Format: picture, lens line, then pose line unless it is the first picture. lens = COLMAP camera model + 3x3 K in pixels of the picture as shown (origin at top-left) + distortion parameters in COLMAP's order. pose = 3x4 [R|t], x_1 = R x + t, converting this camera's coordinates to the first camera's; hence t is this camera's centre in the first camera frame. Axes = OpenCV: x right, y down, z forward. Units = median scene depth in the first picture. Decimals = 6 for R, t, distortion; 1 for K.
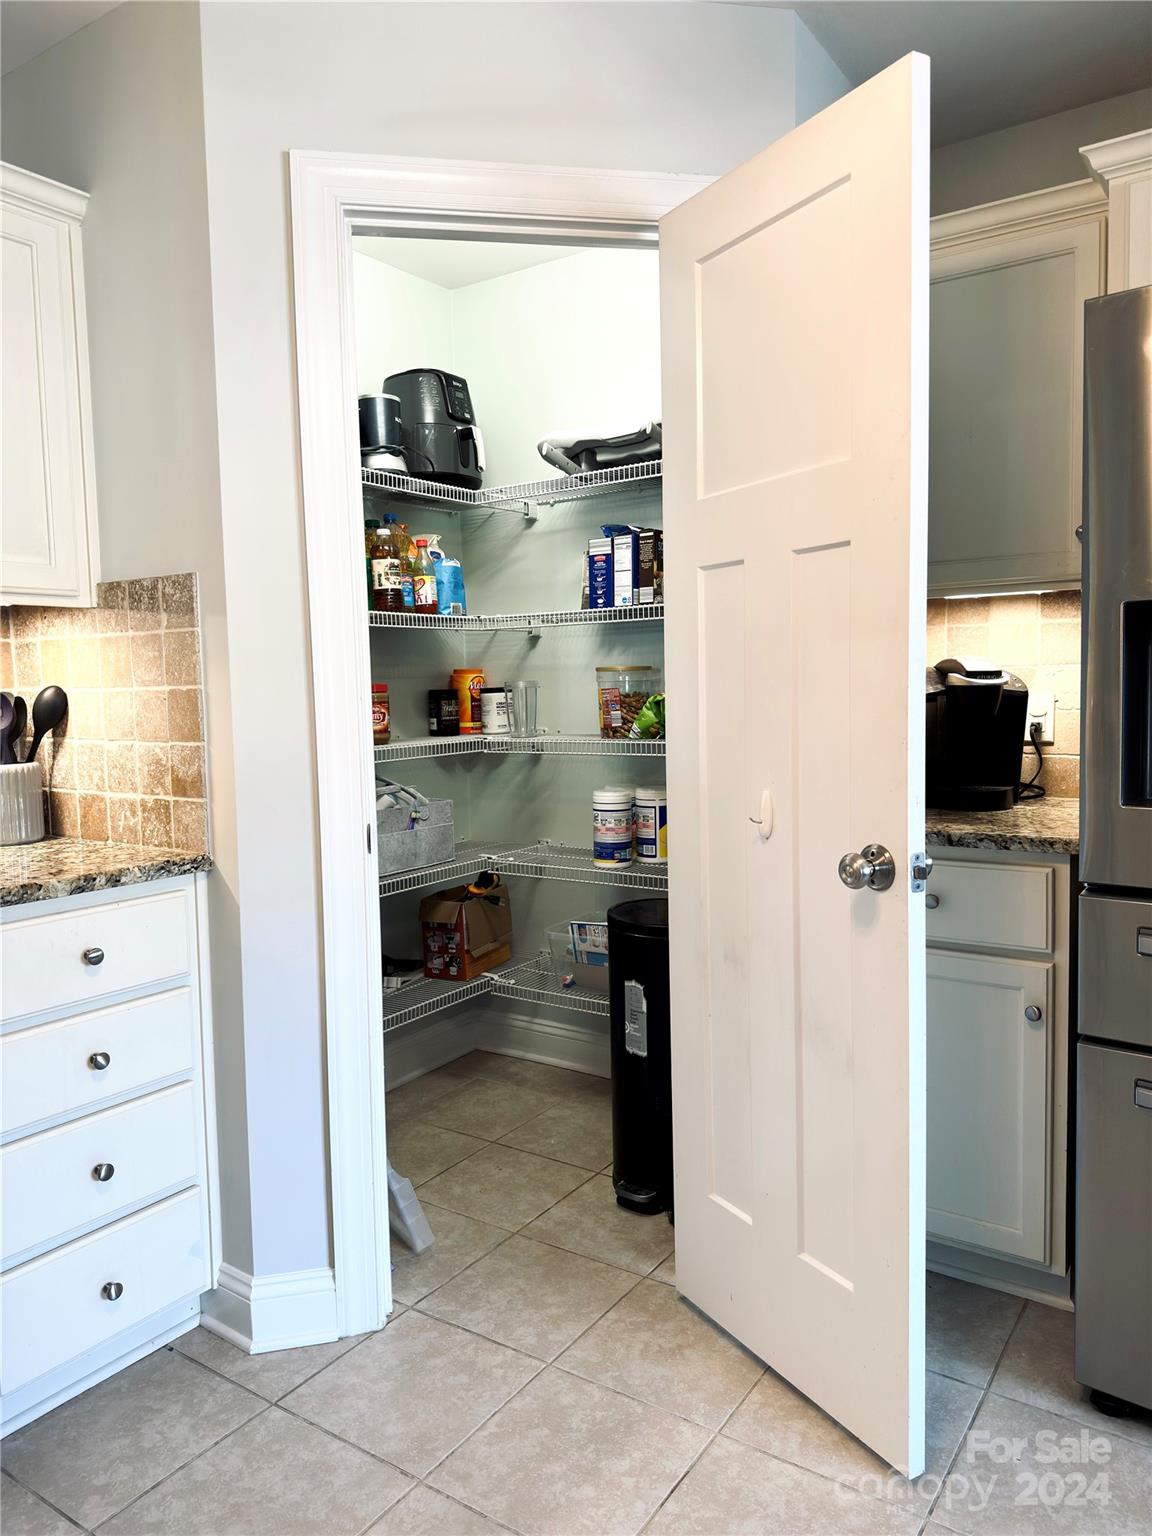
lens RADIAL K [[1081.2, 0, 576.0], [0, 1081.2, 768.0], [0, 0, 1]] dist [-0.030039, 0.000430]
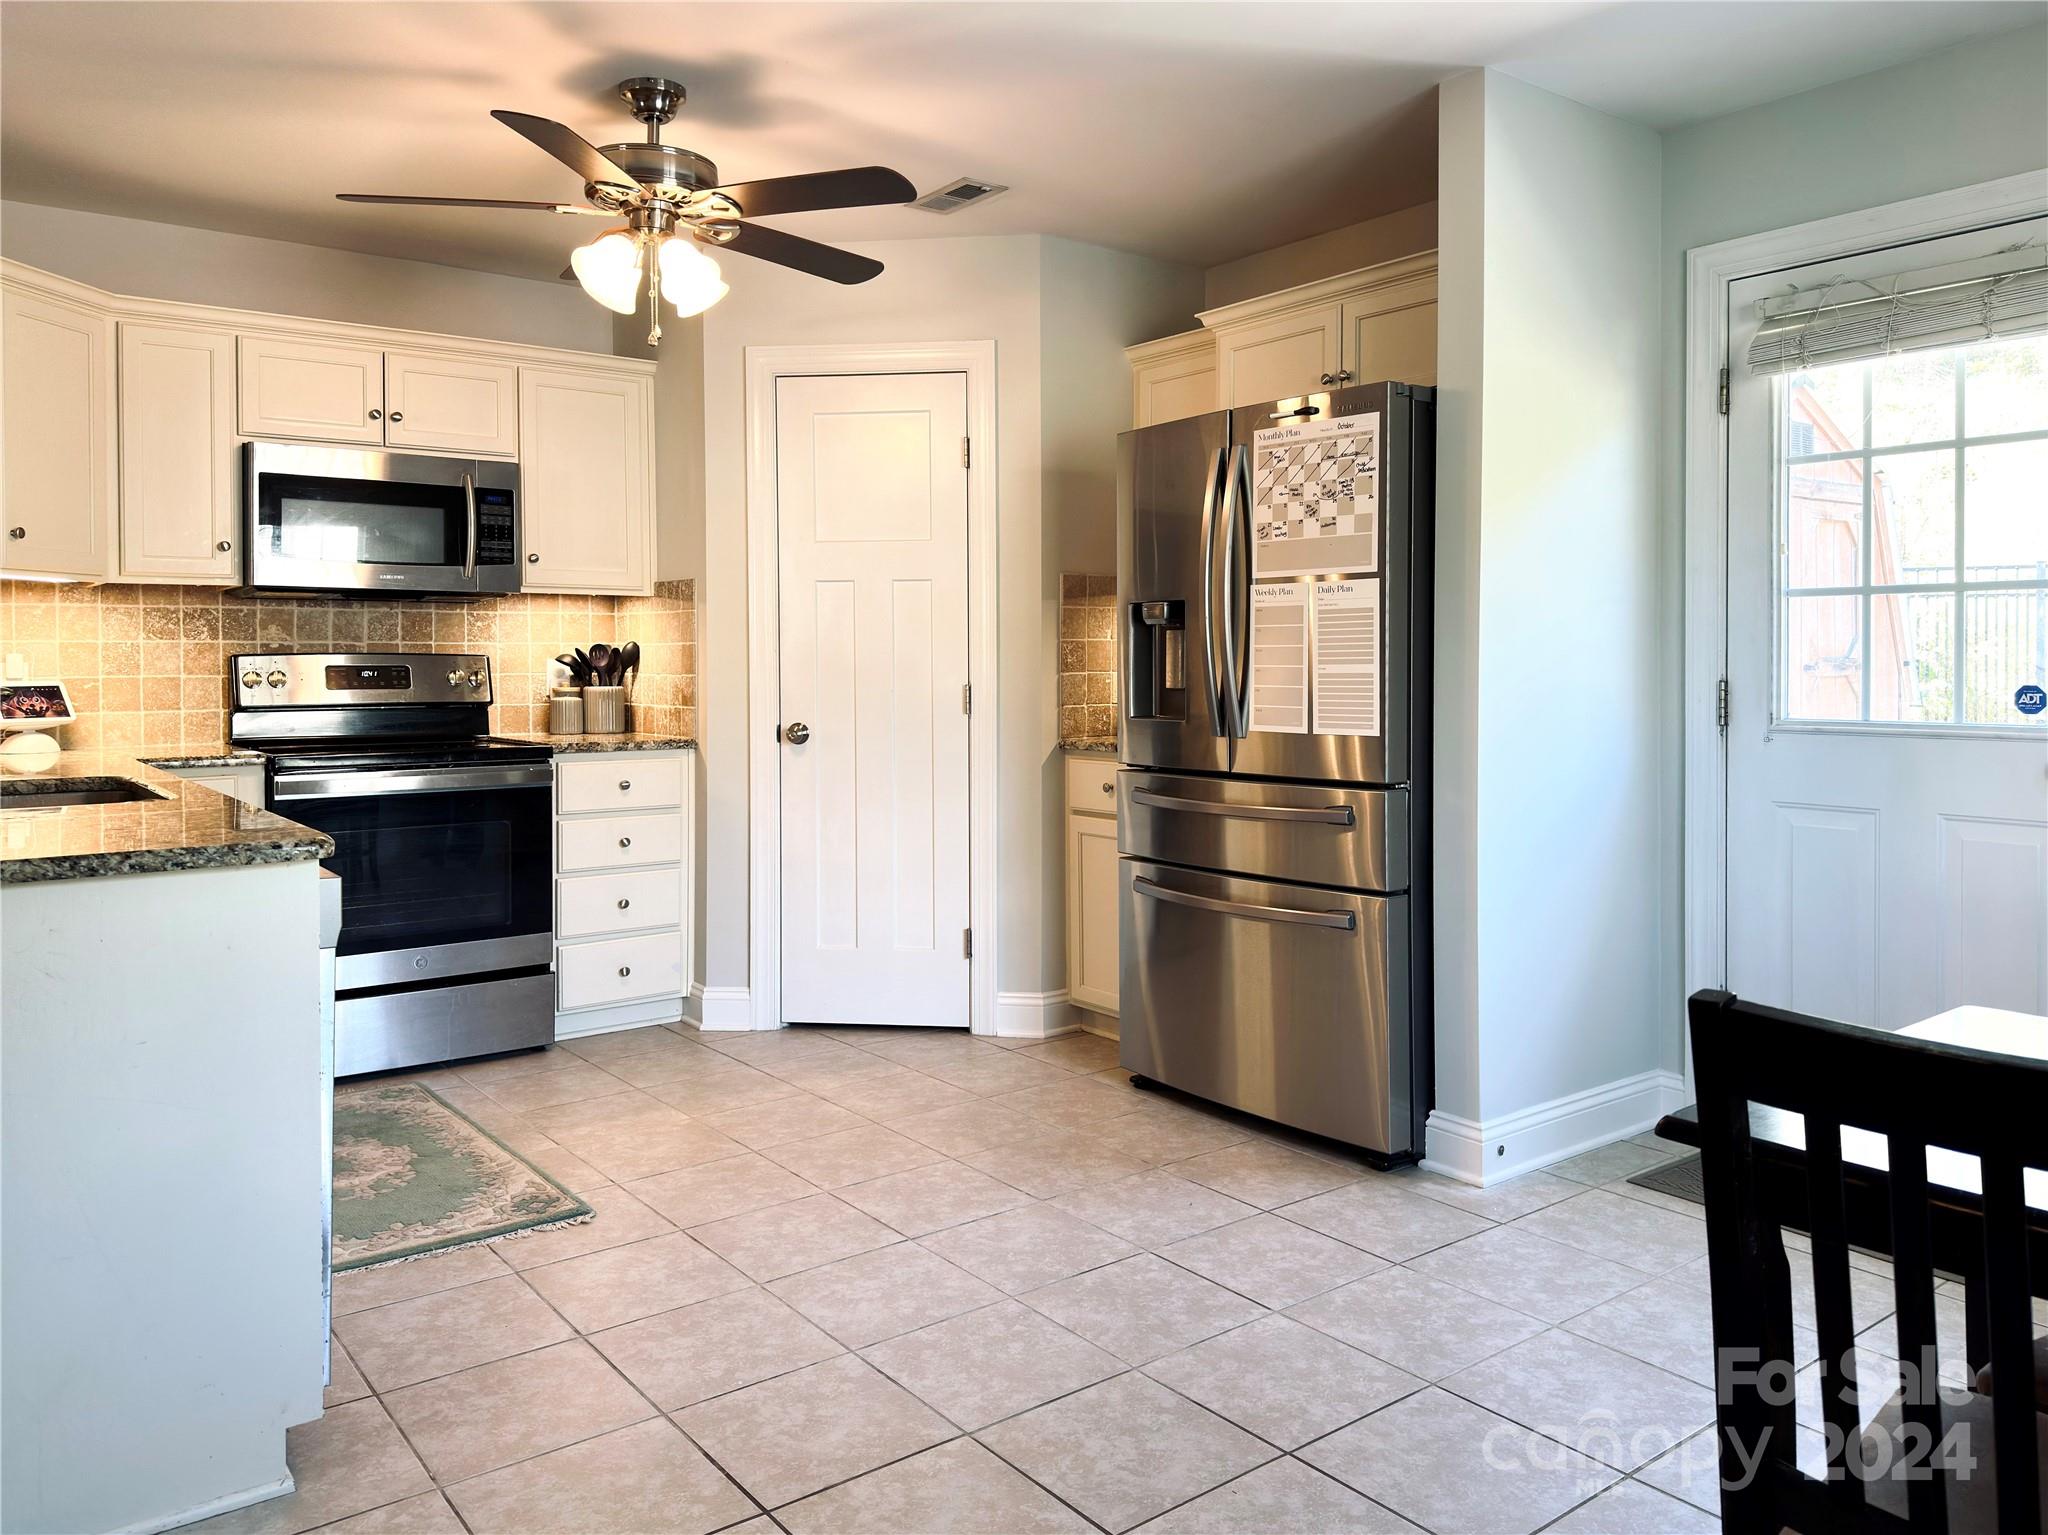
lens RADIAL K [[1441.5, 0, 1024.0], [0, 1441.5, 767.5], [0, 0, 1]] dist [-0.030039, 0.000430]
pose [[0.945436, 0.052601, -0.321534, 0.902252], [-0.056321, 0.998410, -0.002271, 0.099951], [0.320903, 0.020256, 0.946895, -1.023286]]
